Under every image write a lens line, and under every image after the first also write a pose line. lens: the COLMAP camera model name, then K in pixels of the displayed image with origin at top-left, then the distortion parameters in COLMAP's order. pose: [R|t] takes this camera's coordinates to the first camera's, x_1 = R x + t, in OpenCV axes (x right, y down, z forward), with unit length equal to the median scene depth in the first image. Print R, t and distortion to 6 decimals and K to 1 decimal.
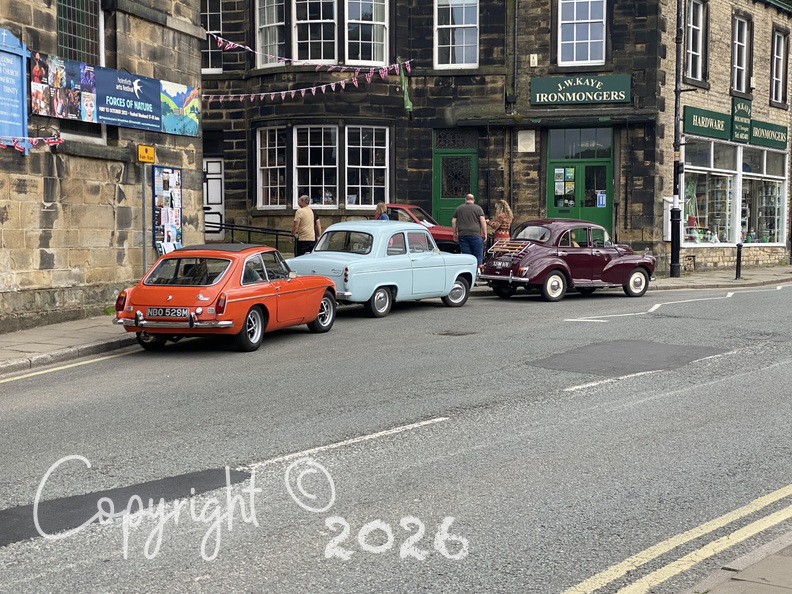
lens RADIAL K [[1245.6, 0, 396.0], [0, 1245.6, 297.0], [0, 0, 1]] dist [0.259880, 0.001369]
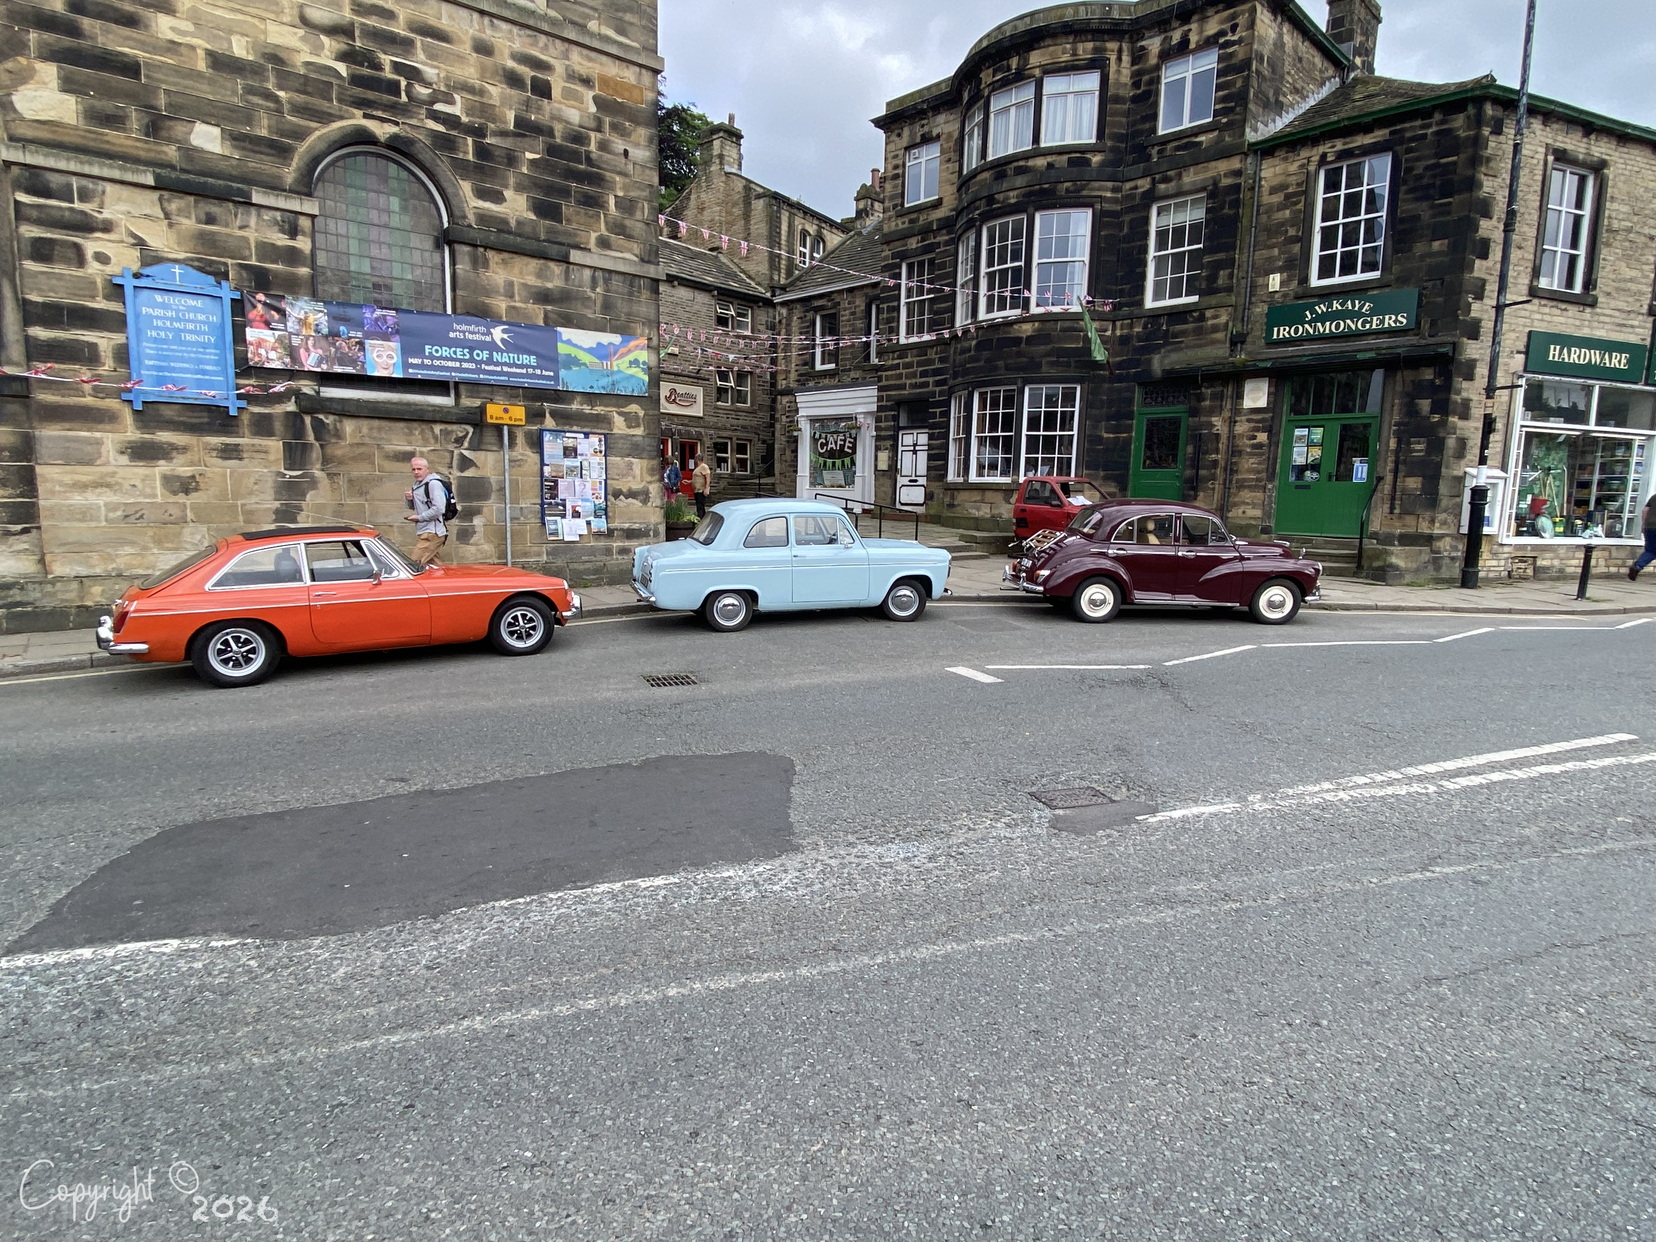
lens RADIAL K [[898.2, 0, 828.0], [0, 898.2, 621.0], [0, 0, 1]] dist [0.045745, -0.034006]
pose [[0.815693, 0.097678, -0.570179, 0.223599], [-0.049009, 0.993767, 0.100131, -0.030568], [0.576405, -0.053732, 0.815395, 0.406794]]
